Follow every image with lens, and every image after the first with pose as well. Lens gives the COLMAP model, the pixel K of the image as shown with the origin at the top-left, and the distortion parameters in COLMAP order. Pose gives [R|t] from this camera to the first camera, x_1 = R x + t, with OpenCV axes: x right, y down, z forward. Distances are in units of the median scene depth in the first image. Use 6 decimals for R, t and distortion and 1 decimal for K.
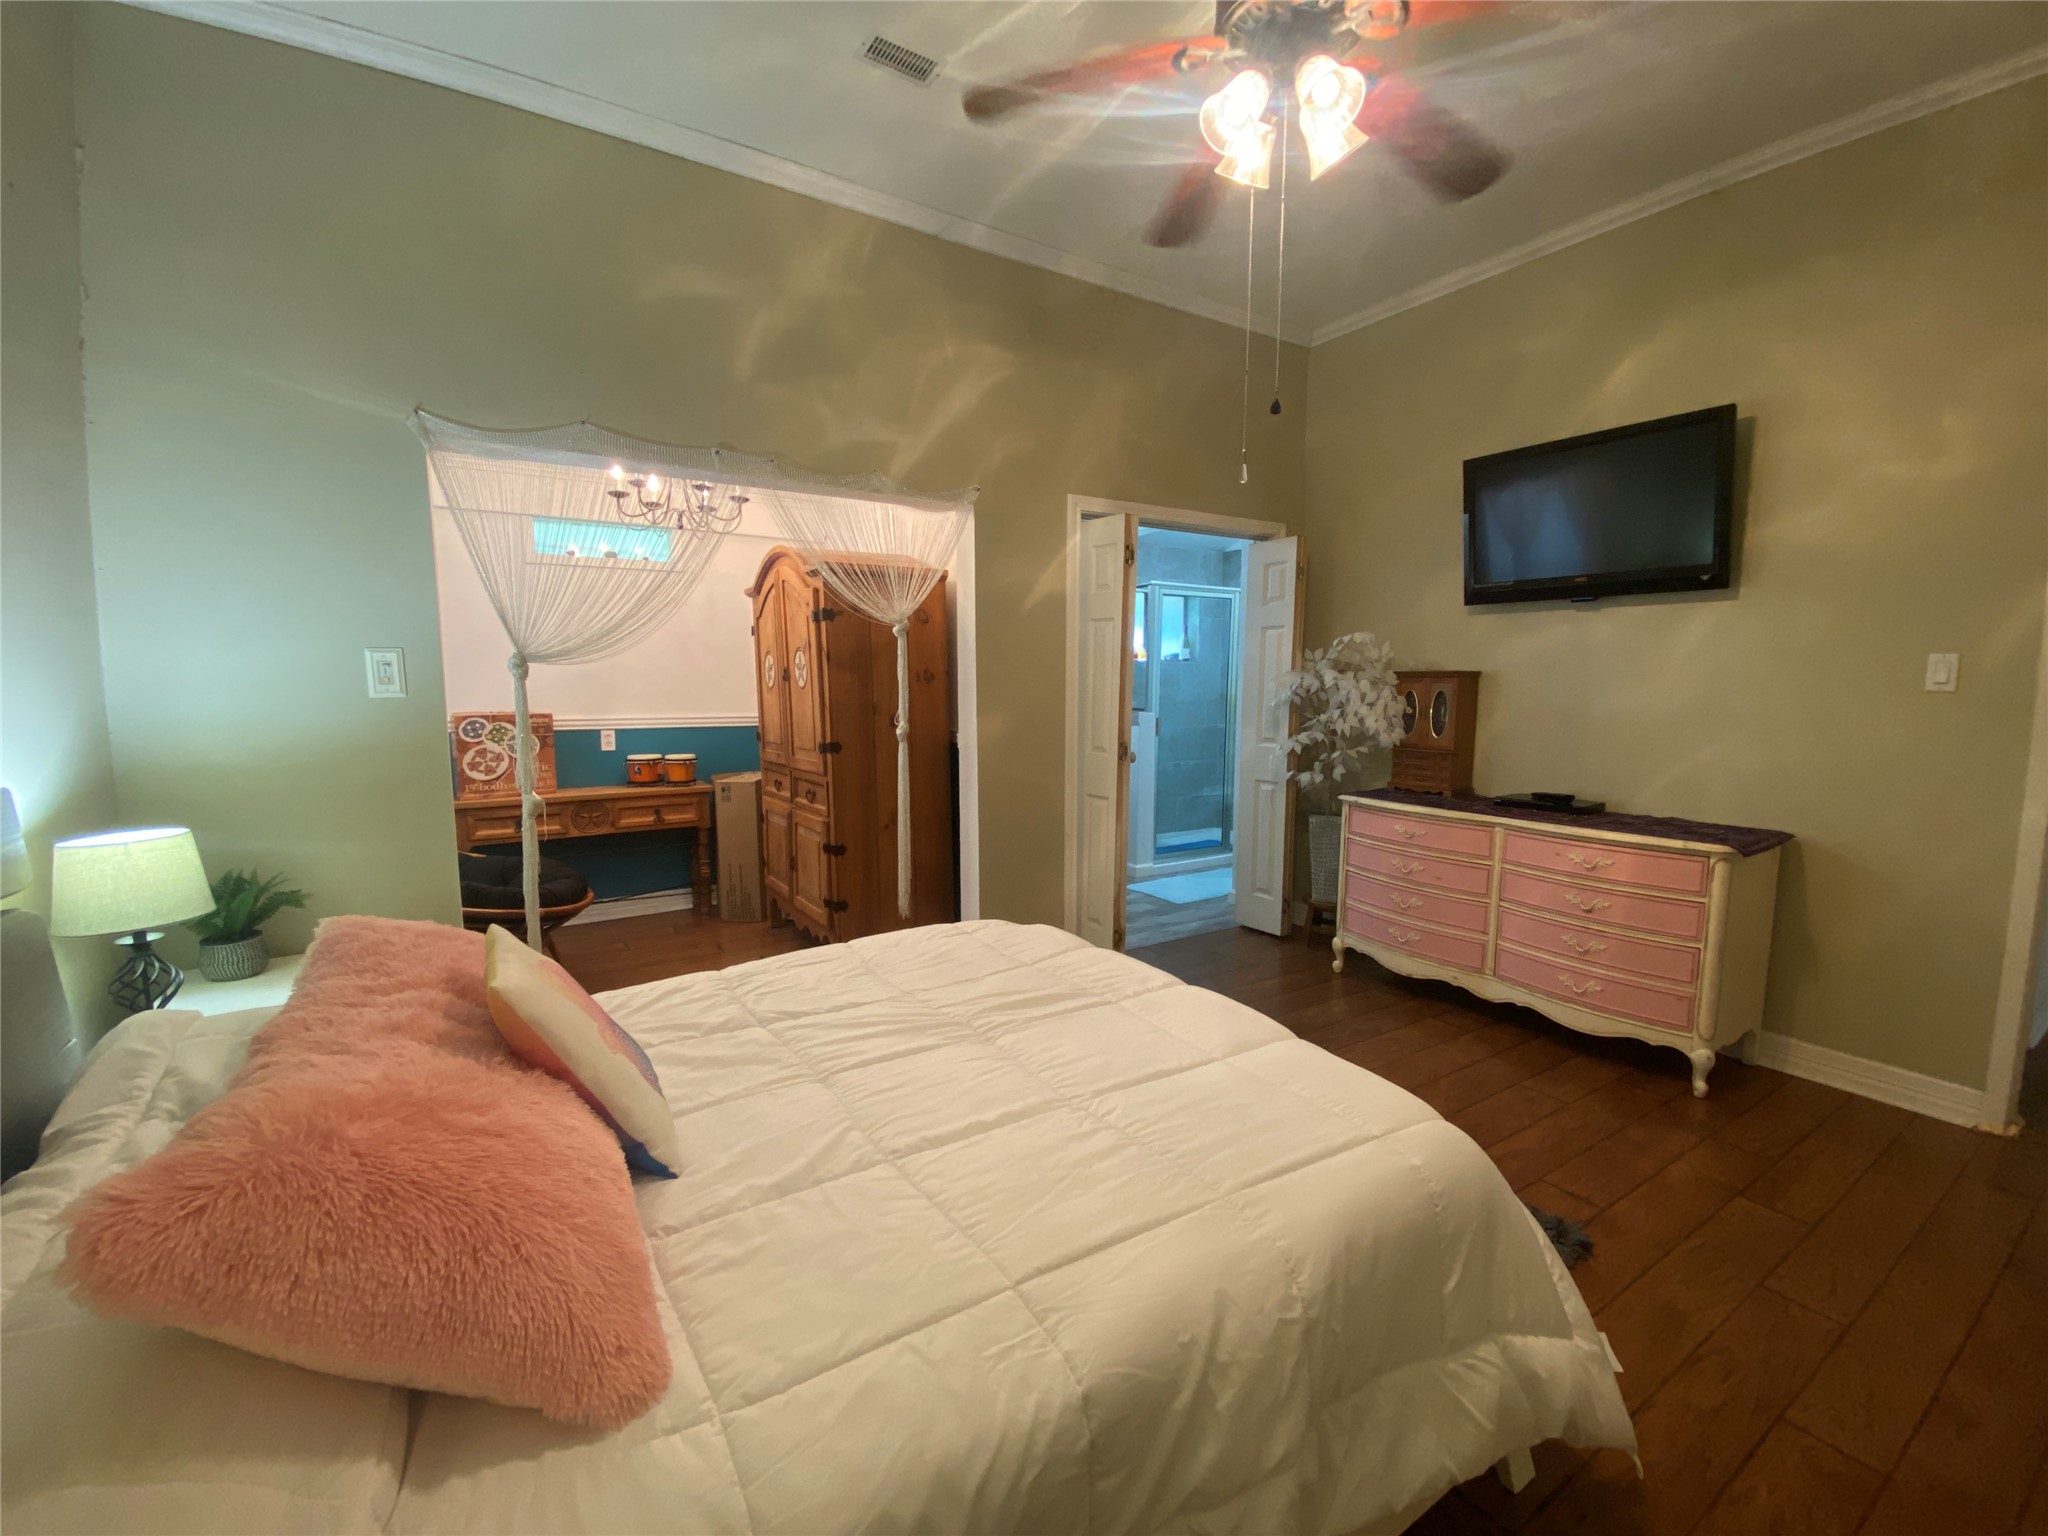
lens RADIAL K [[827.6, 0, 1020.7], [0, 827.6, 769.2], [0, 0, 1]] dist [0.016229, -0.018134]
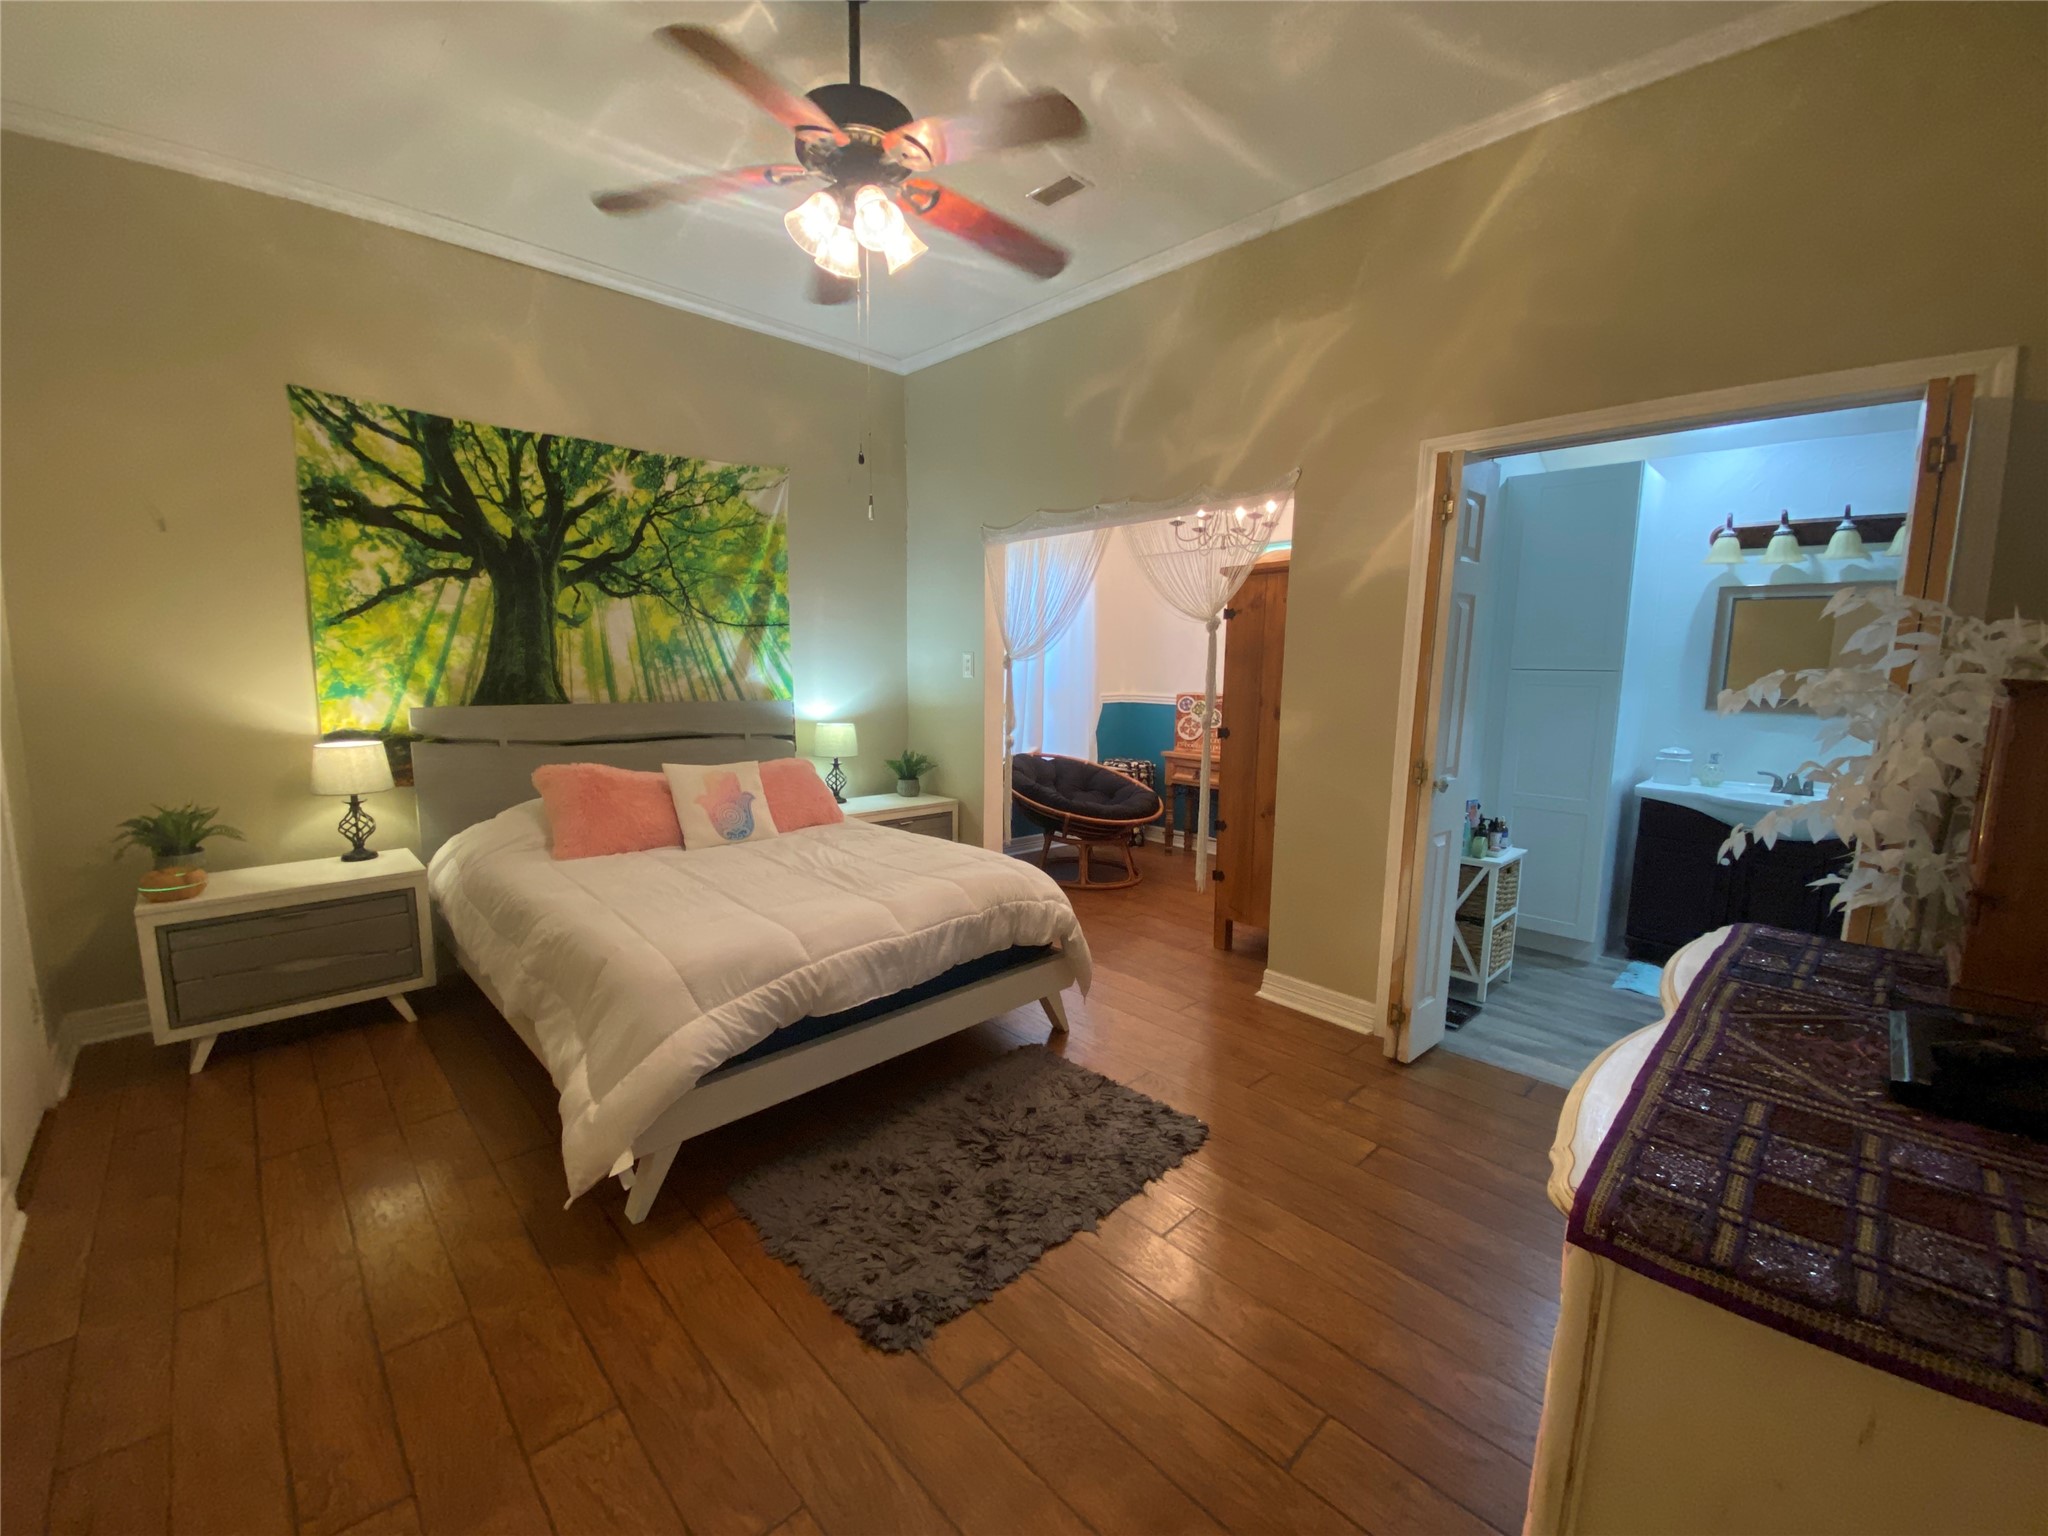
lens RADIAL K [[827.6, 0, 1025.3], [0, 827.6, 774.4], [0, 0, 1]] dist [0.016229, -0.018134]
pose [[0.199590, 0.134203, -0.970646, 0.867161], [-0.118875, 0.986576, 0.111962, -0.068925], [0.972642, 0.093039, 0.212865, 0.537905]]
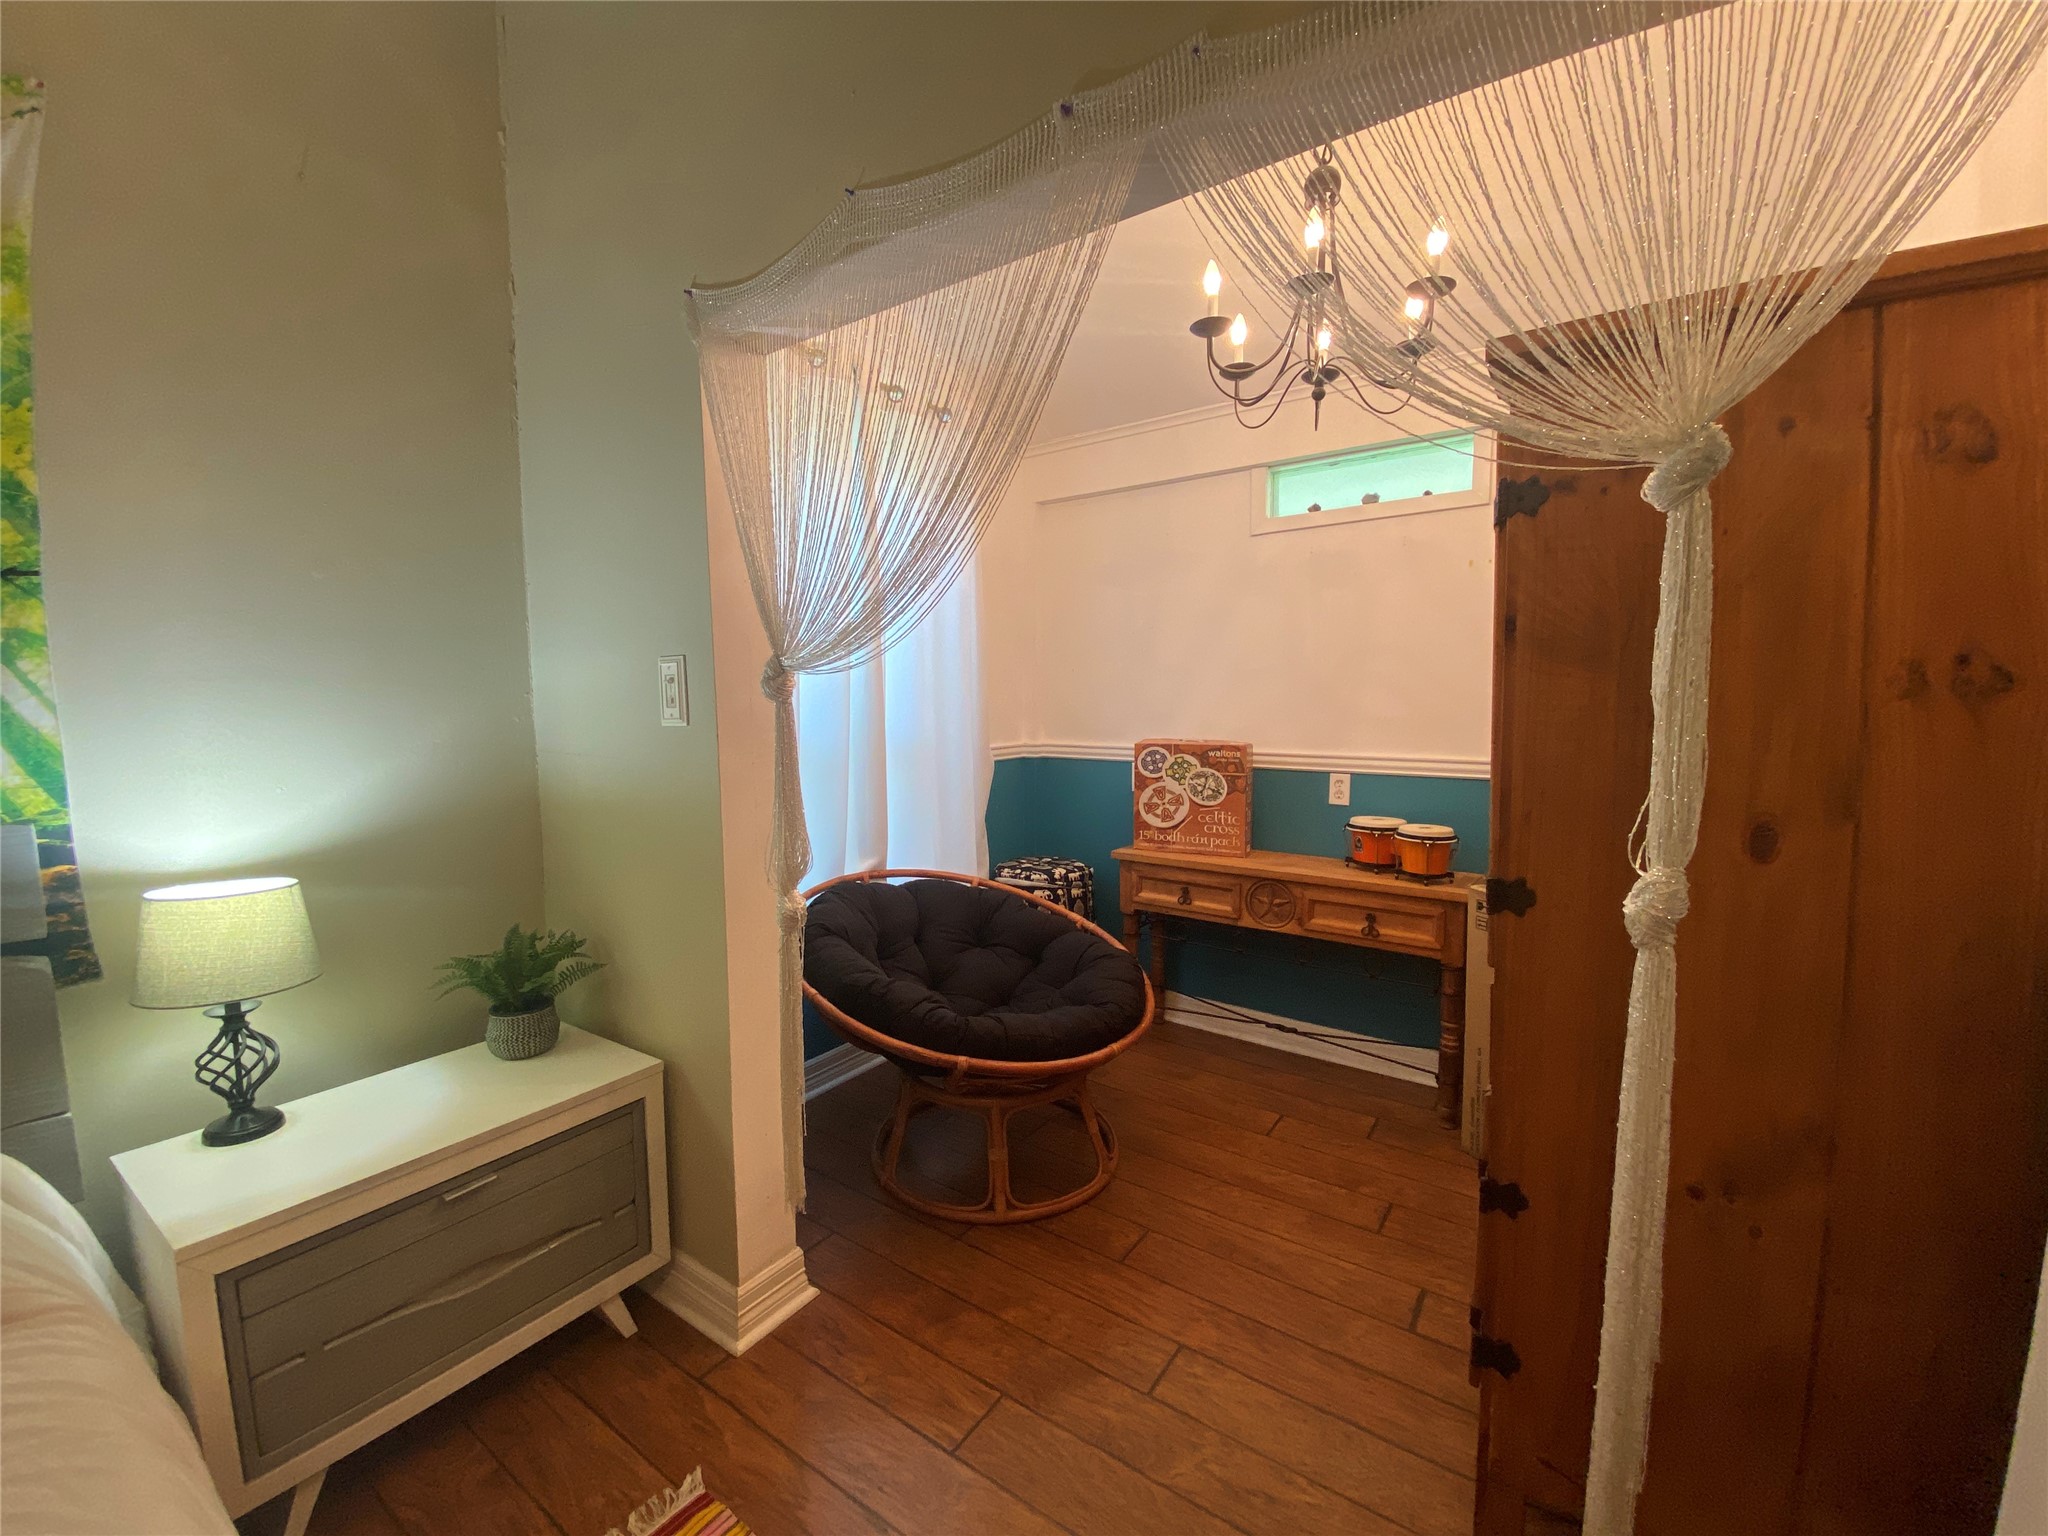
lens RADIAL K [[827.6, 0, 1018.5], [0, 827.6, 770.0], [0, 0, 1]] dist [0.016229, -0.018134]
pose [[0.383245, 0.077733, -0.920370, 0.003902], [-0.092135, 0.994700, 0.045645, -0.078561], [0.919040, 0.067305, 0.388376, 0.726647]]
